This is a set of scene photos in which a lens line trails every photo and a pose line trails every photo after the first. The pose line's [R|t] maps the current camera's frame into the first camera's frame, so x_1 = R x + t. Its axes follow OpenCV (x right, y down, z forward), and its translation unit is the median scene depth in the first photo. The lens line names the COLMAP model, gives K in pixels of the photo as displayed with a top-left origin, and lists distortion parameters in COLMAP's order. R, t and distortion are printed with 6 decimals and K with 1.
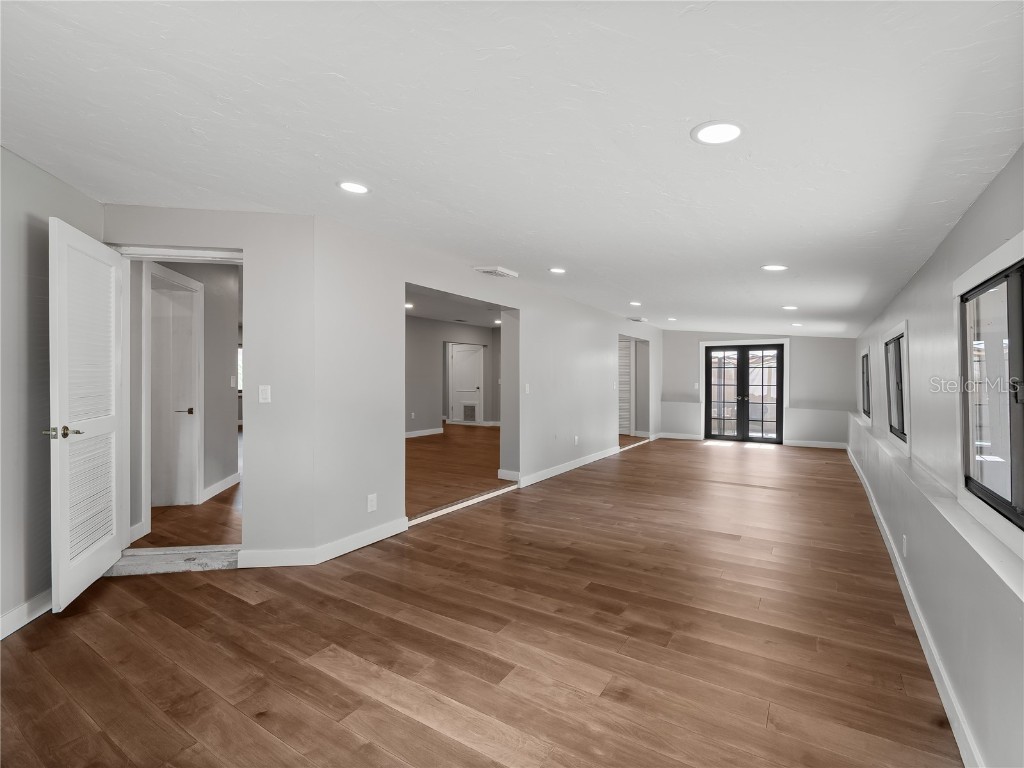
lens RADIAL K [[466.1, 0, 515.6], [0, 466.1, 388.2], [0, 0, 1]] dist [-0.000246, -0.001856]
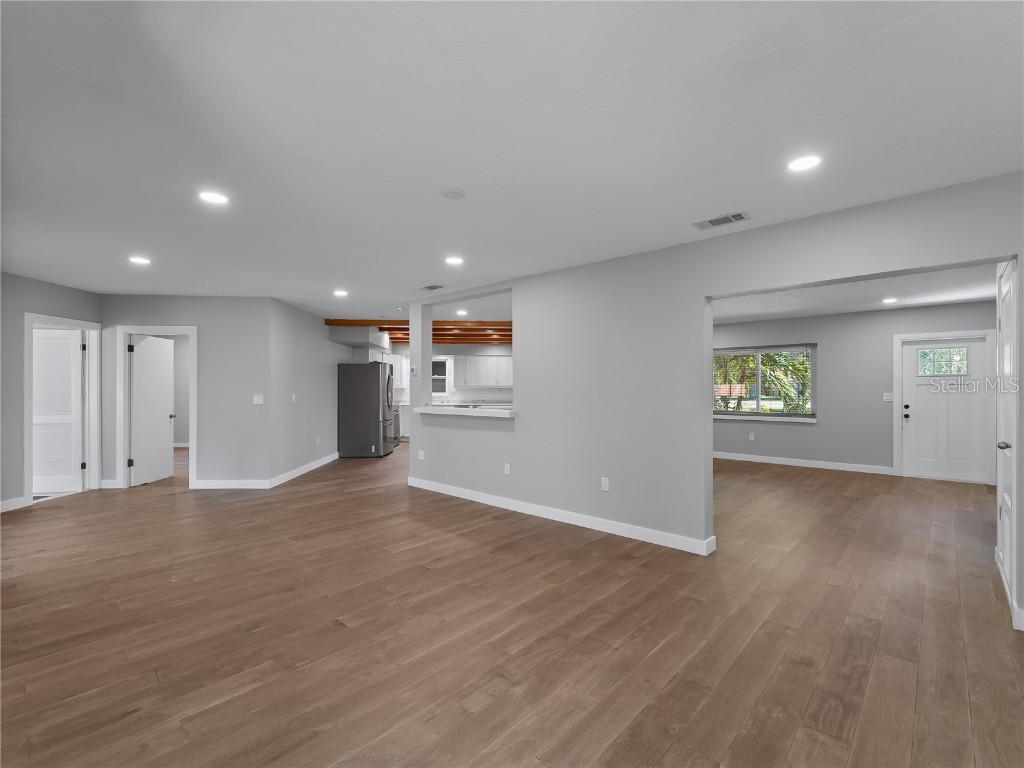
lens RADIAL K [[466.1, 0, 515.6], [0, 466.1, 388.2], [0, 0, 1]] dist [-0.000246, -0.001856]
pose [[-0.168526, -0.002591, -0.985694, 0.188004], [-0.021408, 0.999770, 0.001032, -0.025136], [0.985465, 0.021276, -0.168543, 0.795789]]
